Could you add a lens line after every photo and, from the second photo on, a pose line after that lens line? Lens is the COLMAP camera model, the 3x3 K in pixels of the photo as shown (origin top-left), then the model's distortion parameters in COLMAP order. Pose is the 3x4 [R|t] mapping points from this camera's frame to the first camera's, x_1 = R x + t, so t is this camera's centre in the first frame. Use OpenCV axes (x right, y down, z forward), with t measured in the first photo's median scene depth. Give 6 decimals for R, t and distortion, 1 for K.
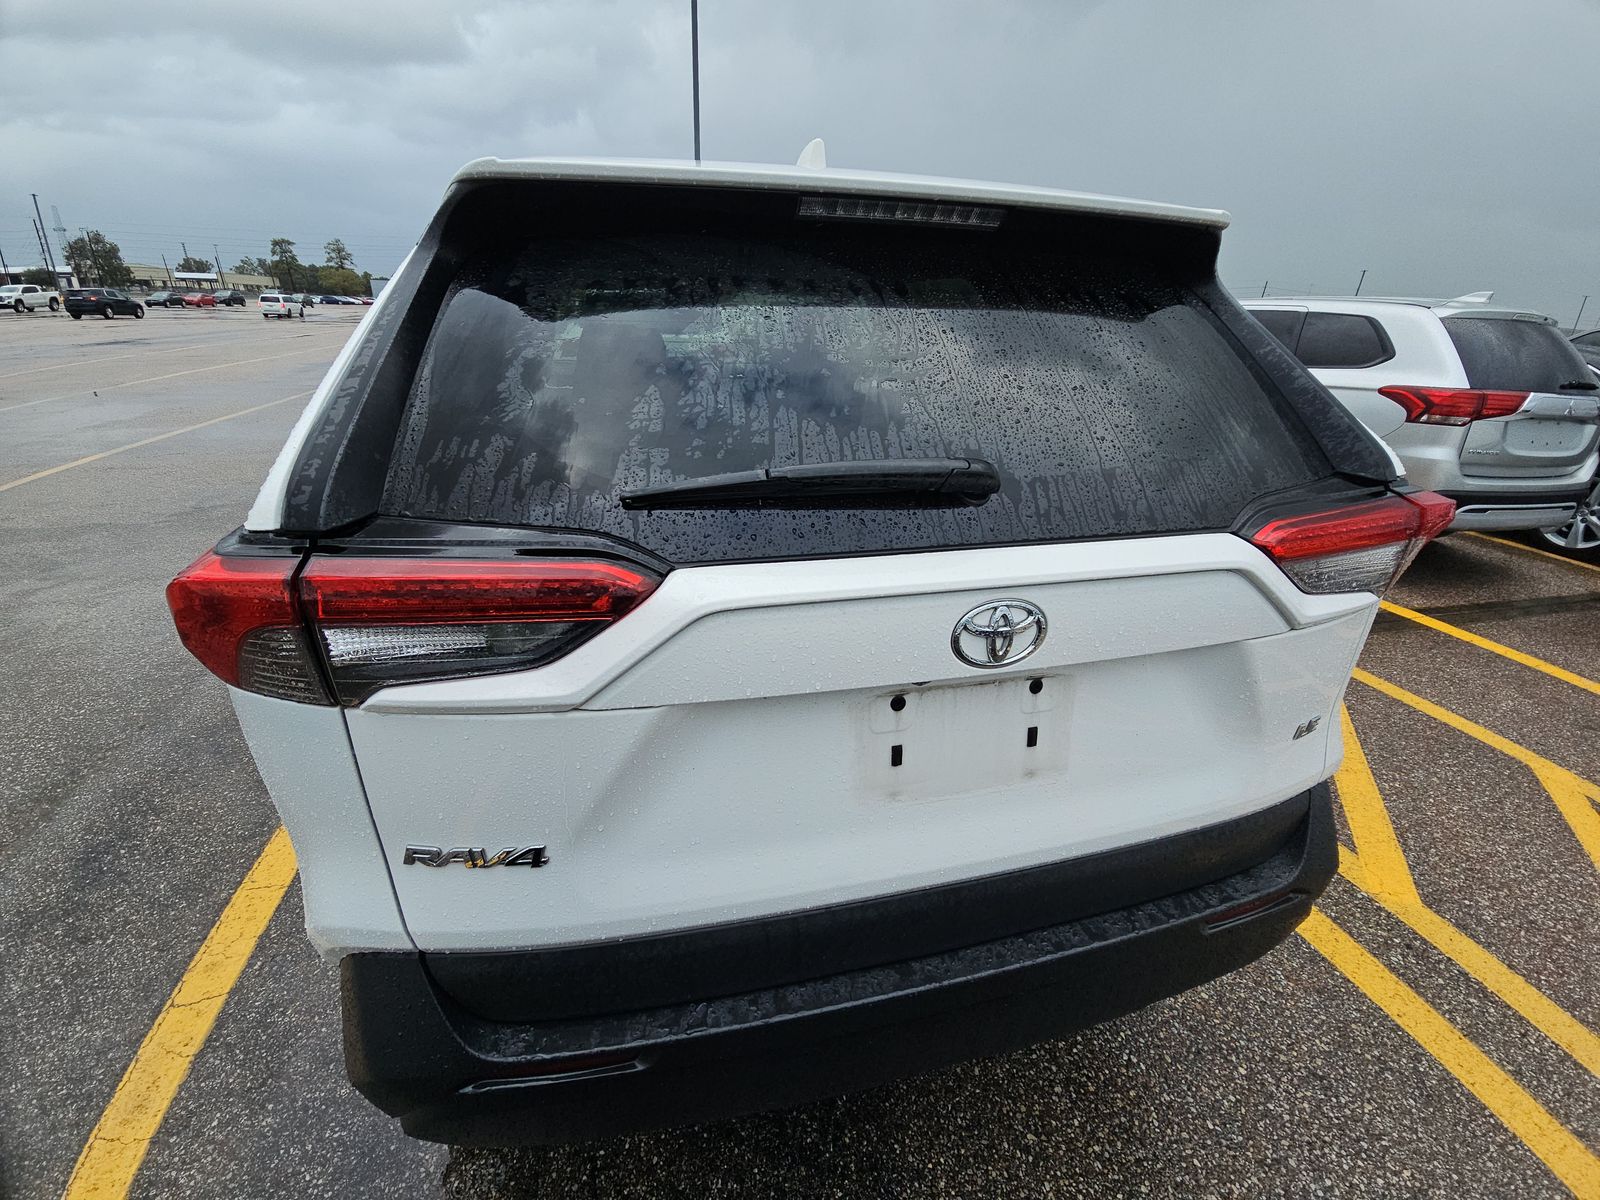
lens RADIAL K [[603.9, 0, 800.0], [0, 603.9, 600.0], [0, 0, 1]] dist [0.029969, -0.016611]
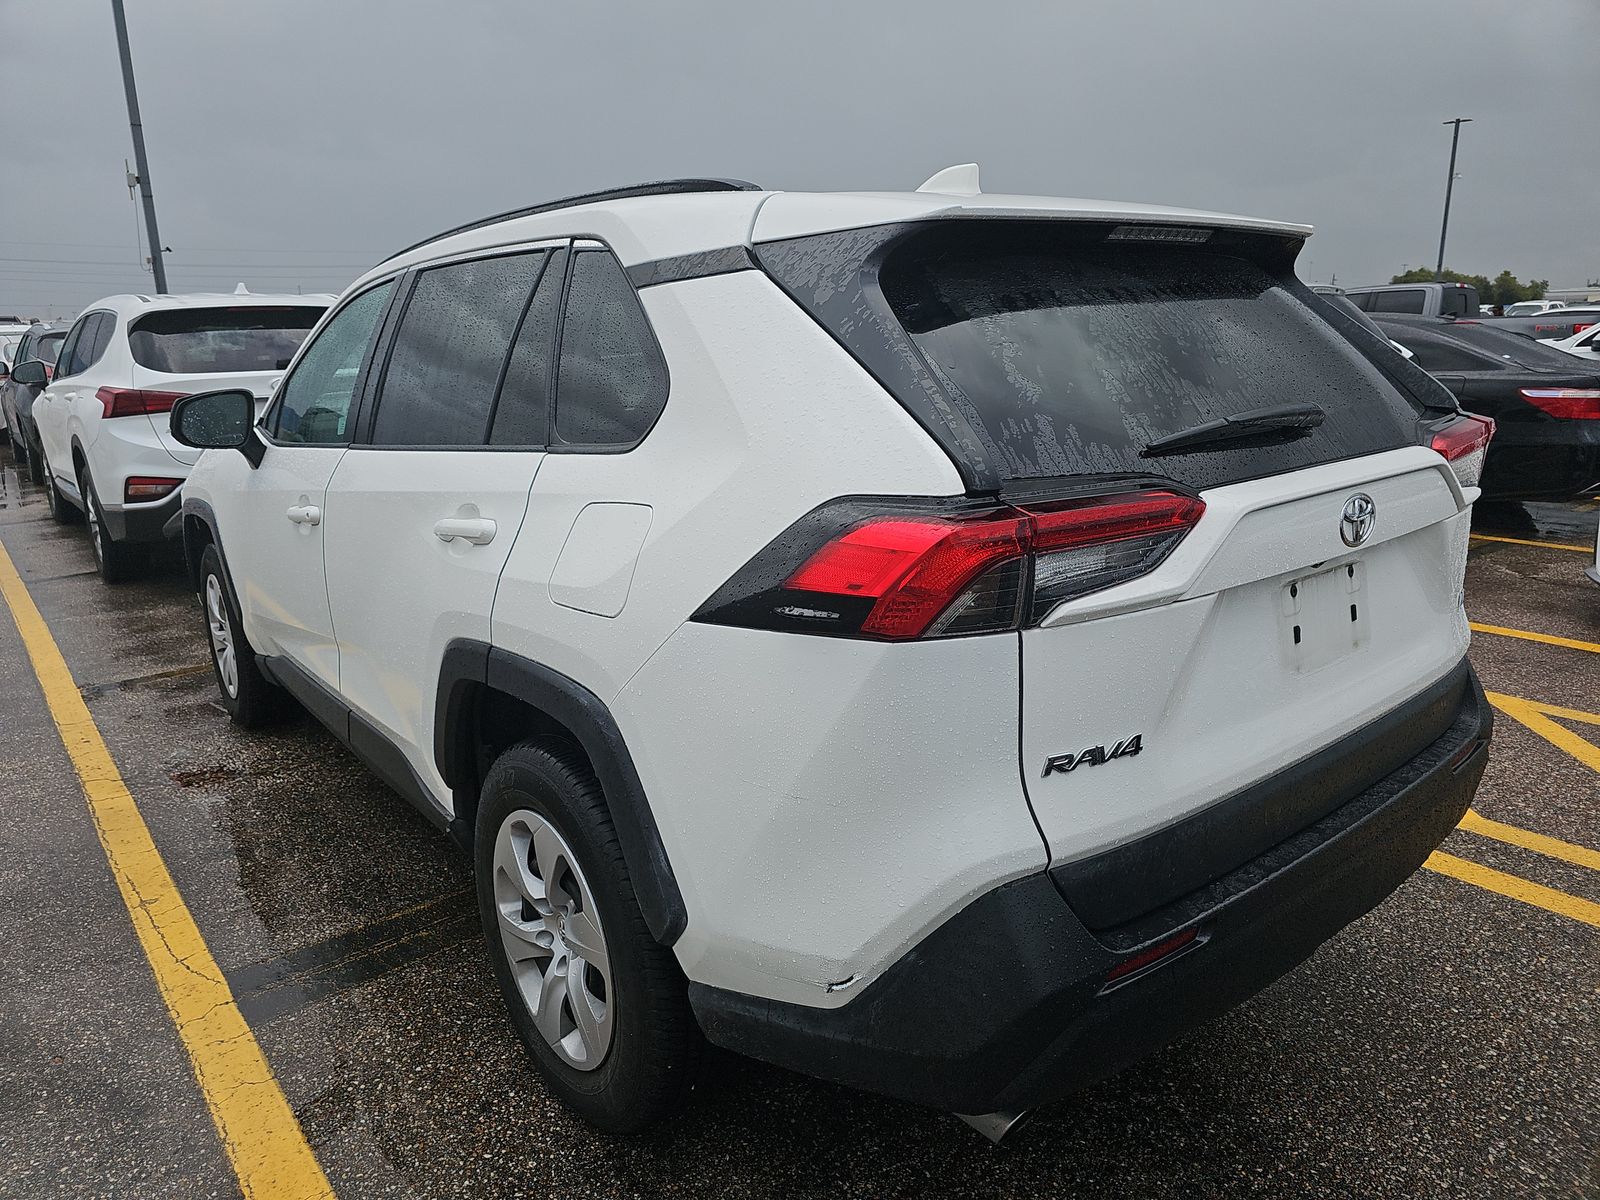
lens RADIAL K [[1055.6, 0, 800.0], [0, 1055.6, 600.0], [0, 0, 1]] dist [0.029622, -0.001748]
pose [[0.899231, -0.145462, 0.412583, -1.283298], [0.206974, 0.972334, -0.108293, 0.161533], [-0.385416, 0.182775, 0.904460, -0.477595]]
